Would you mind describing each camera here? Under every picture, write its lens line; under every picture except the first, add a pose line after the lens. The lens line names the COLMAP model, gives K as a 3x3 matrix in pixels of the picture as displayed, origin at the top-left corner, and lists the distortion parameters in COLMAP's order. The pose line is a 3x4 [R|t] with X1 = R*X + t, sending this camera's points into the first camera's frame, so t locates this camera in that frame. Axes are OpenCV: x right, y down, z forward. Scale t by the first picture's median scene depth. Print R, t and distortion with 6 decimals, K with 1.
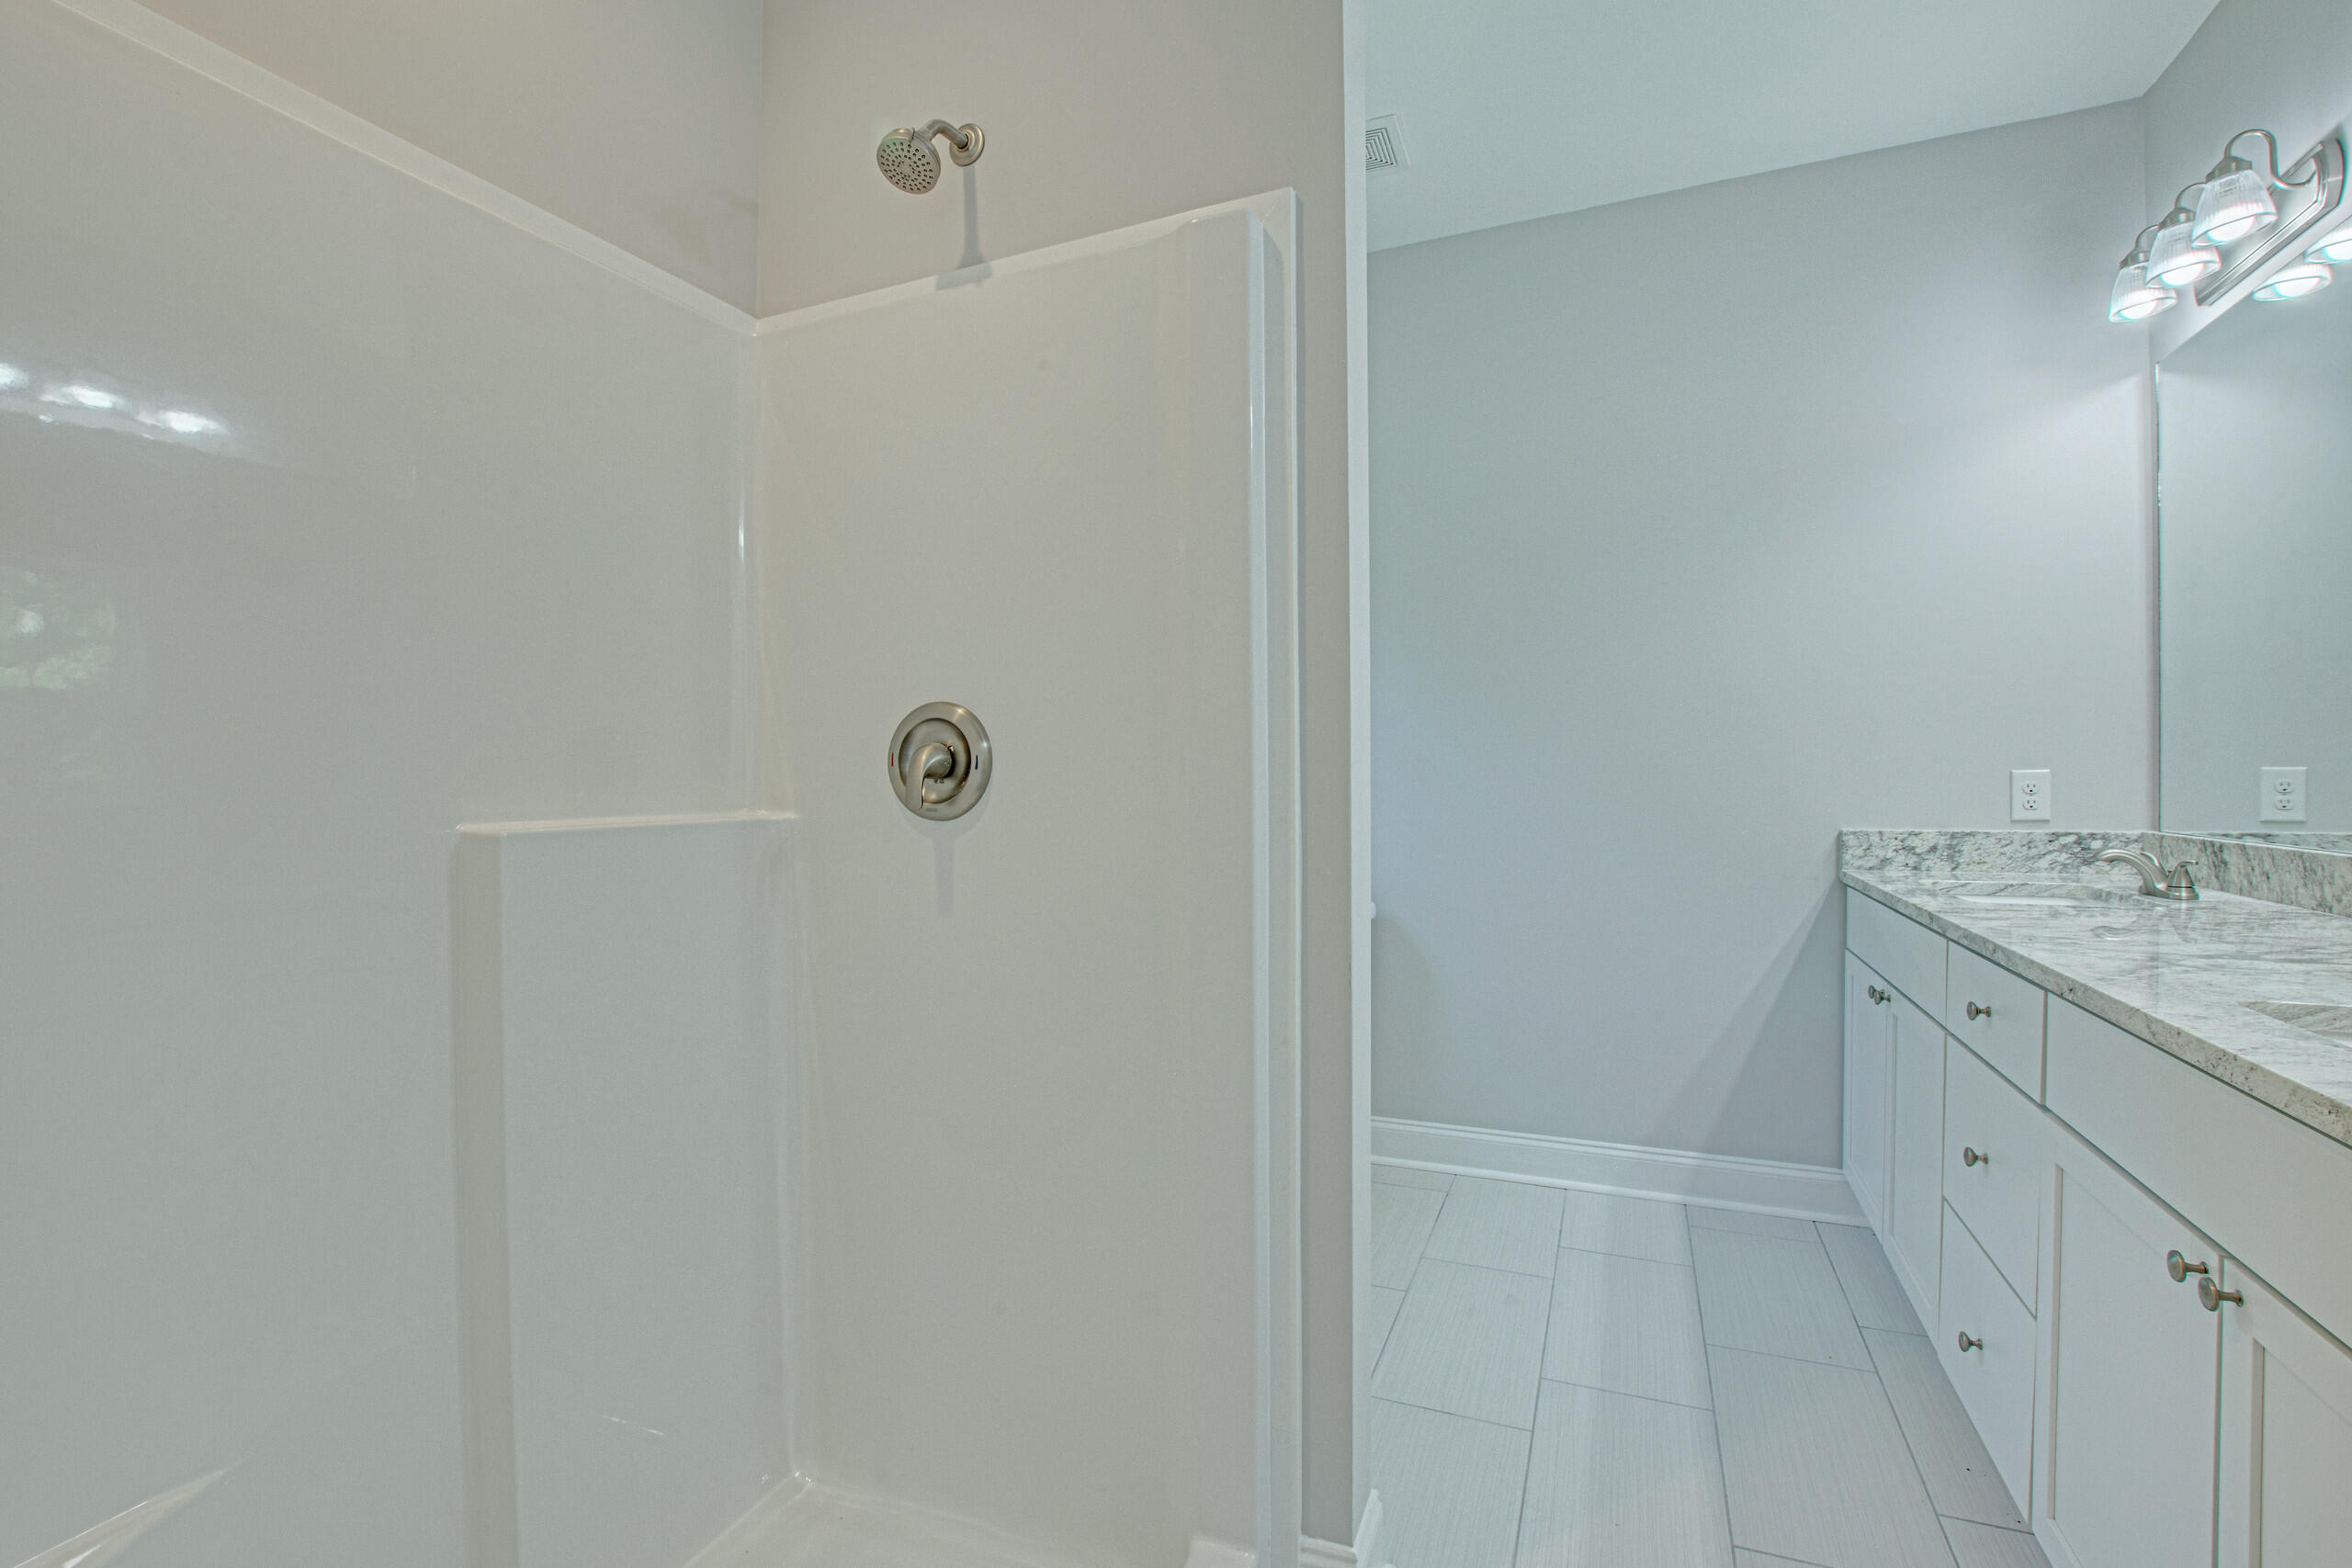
lens RADIAL K [[1008.0, 0, 1171.0], [0, 1008.0, 798.0], [0, 0, 1]] dist [-0.021971, -0.000553]
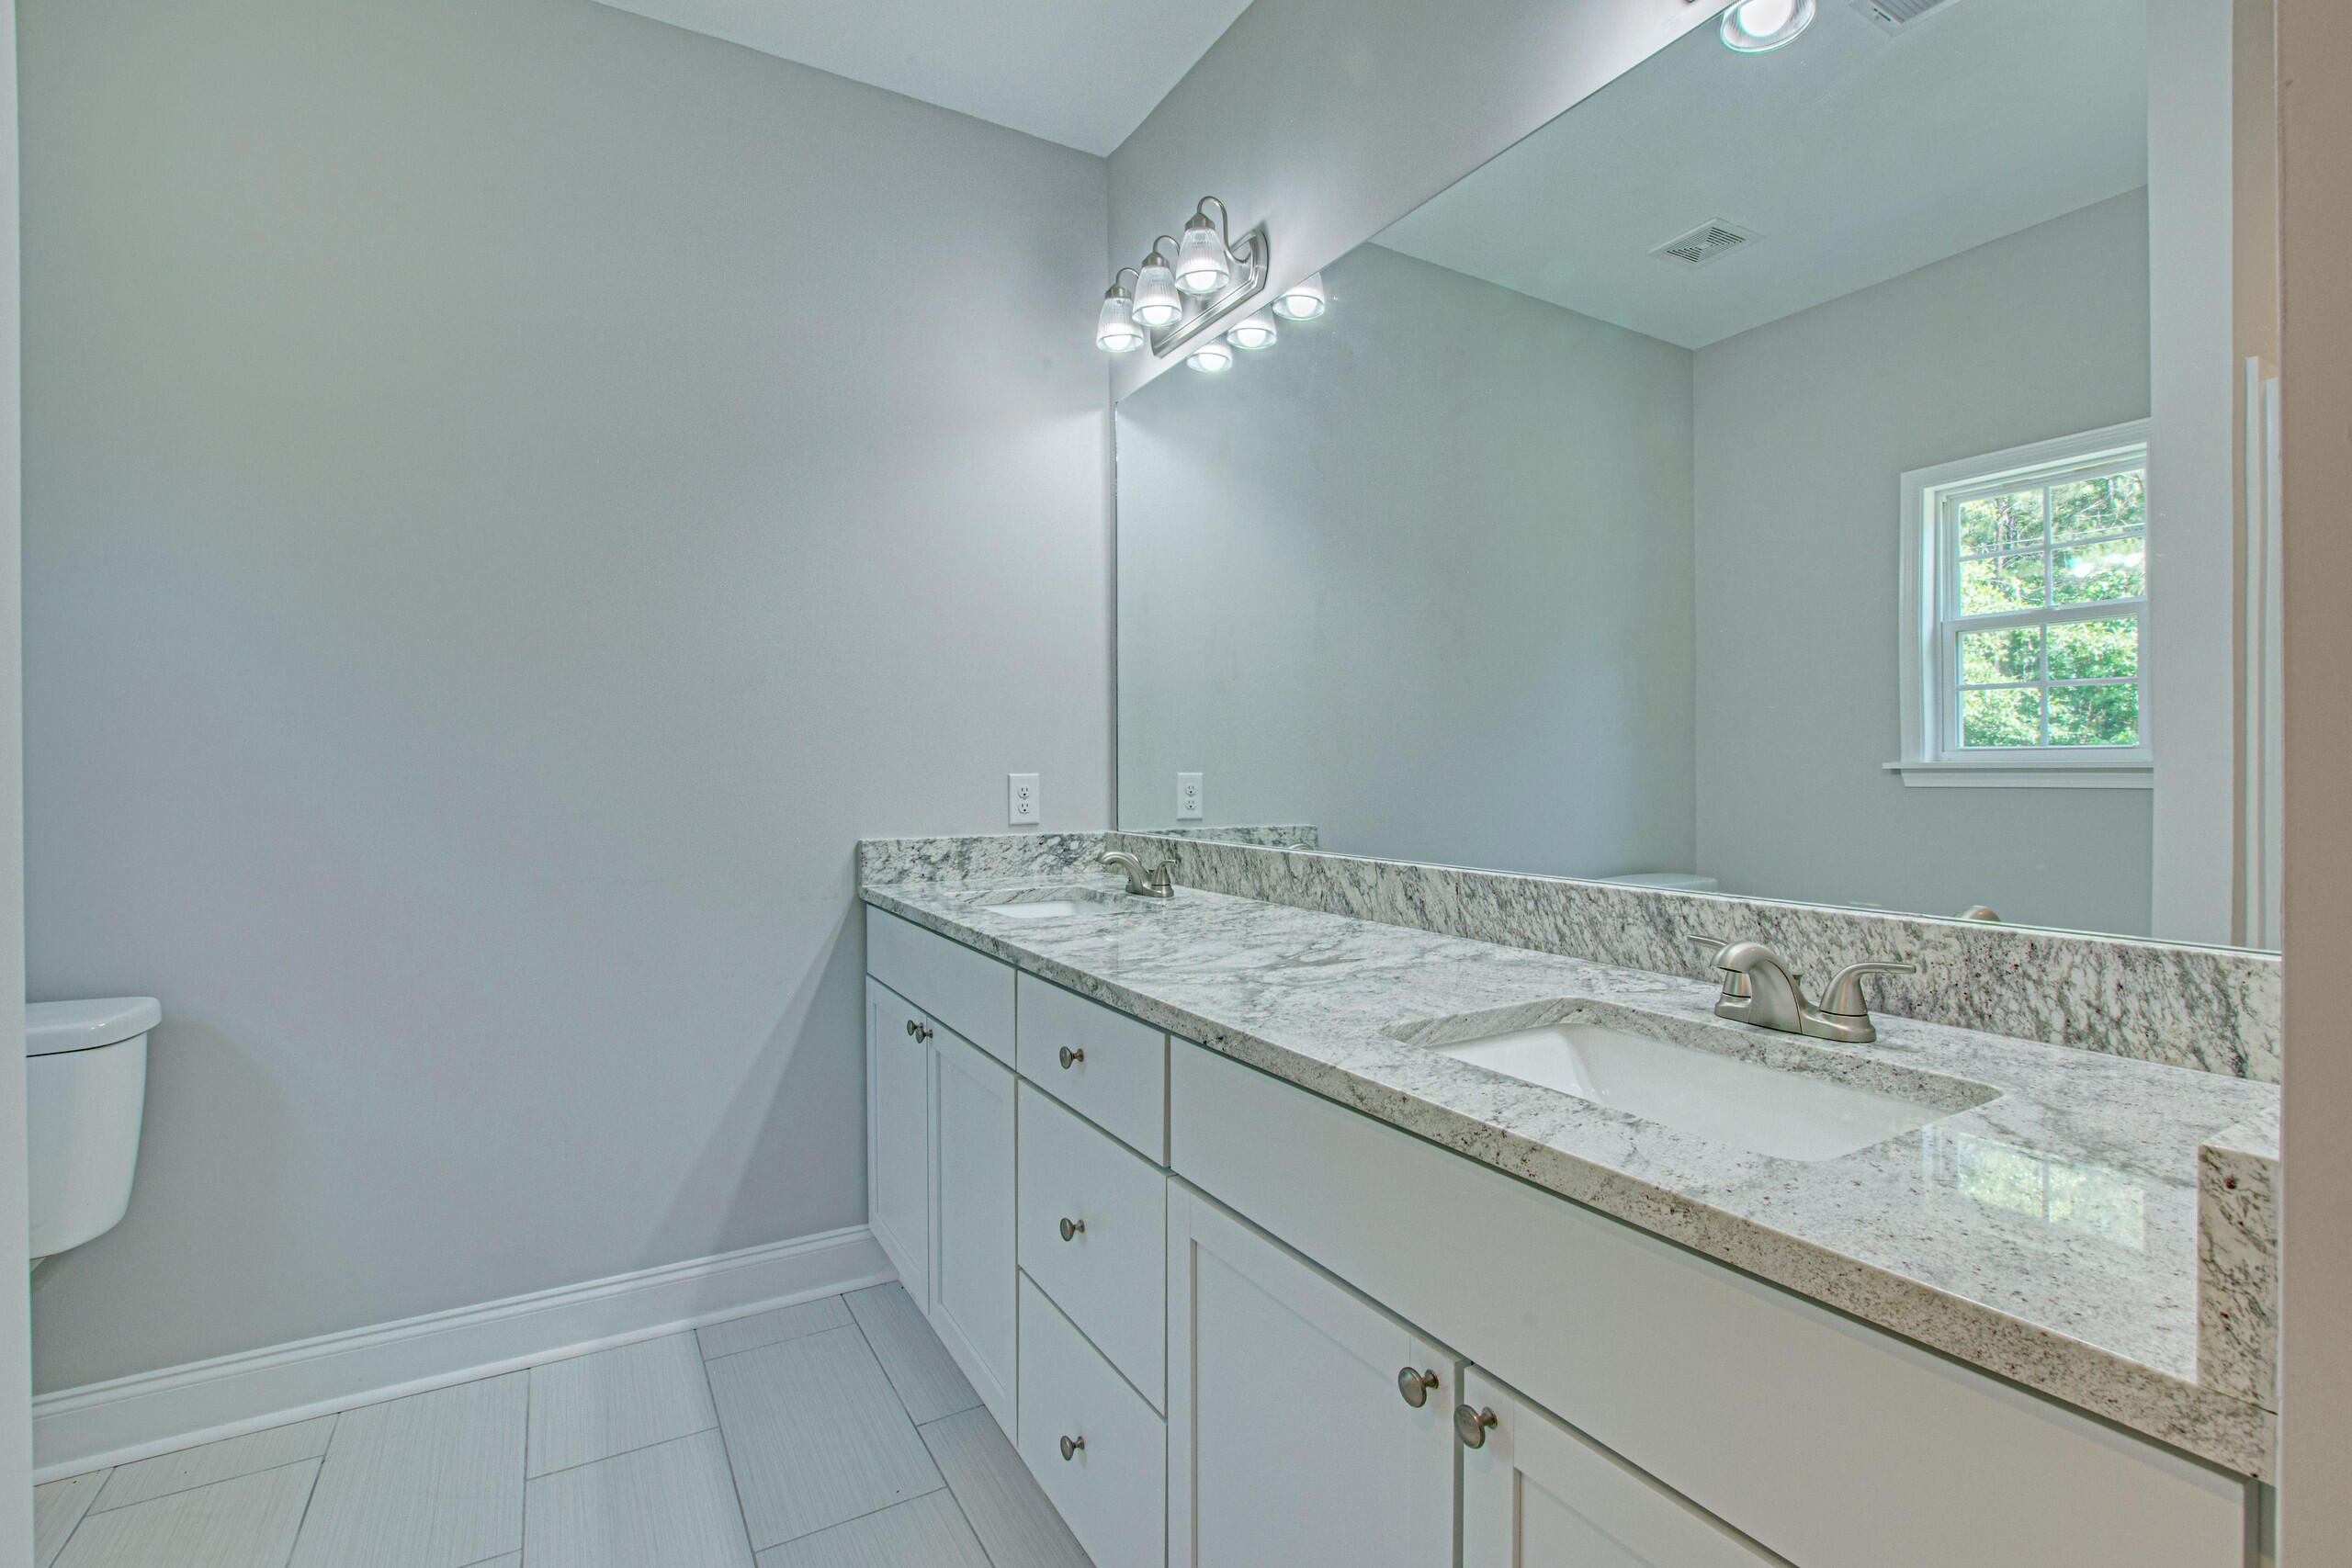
lens RADIAL K [[1033.3, 0, 1153.3], [0, 1033.3, 784.9], [0, 0, 1]] dist [-0.020129, 0.001236]
pose [[0.583549, -0.000912, 0.812077, 0.104559], [0.013089, 0.999880, -0.008282, -0.008248], [-0.811973, 0.015462, 0.583491, 0.329709]]
